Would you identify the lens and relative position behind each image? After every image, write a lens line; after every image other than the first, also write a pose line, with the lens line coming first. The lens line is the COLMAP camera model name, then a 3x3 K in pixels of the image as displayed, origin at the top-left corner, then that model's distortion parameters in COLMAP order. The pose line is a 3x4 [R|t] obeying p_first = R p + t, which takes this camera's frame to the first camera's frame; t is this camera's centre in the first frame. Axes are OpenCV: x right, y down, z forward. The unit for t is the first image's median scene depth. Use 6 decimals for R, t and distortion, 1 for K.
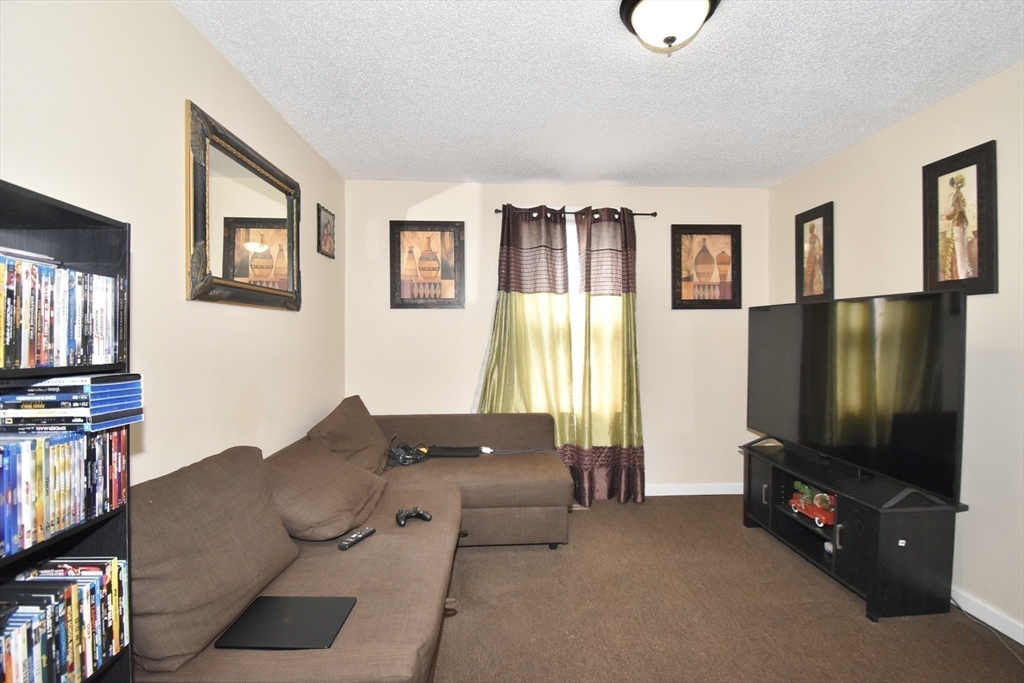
lens RADIAL K [[429.7, 0, 507.0], [0, 429.7, 341.5], [0, 0, 1]] dist [0.020269, -0.023598]
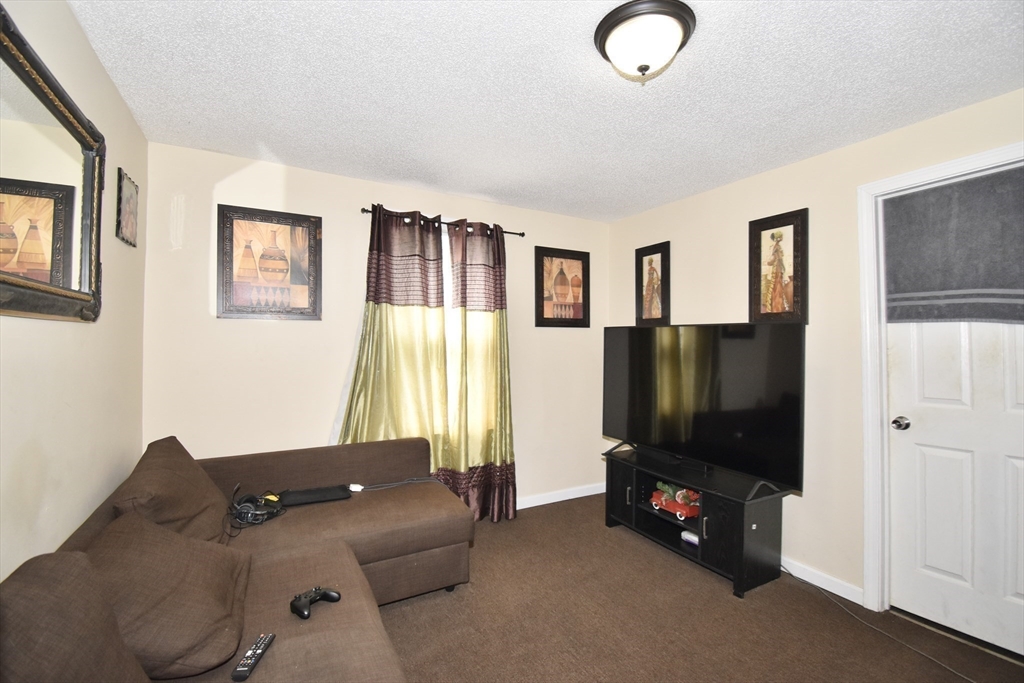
lens RADIAL K [[429.7, 0, 507.0], [0, 429.7, 341.5], [0, 0, 1]] dist [0.020269, -0.023598]
pose [[0.908649, 0.007821, 0.417487, -0.140026], [0.001412, 0.999761, -0.021804, -0.018863], [-0.417558, 0.020402, 0.908421, 0.097345]]
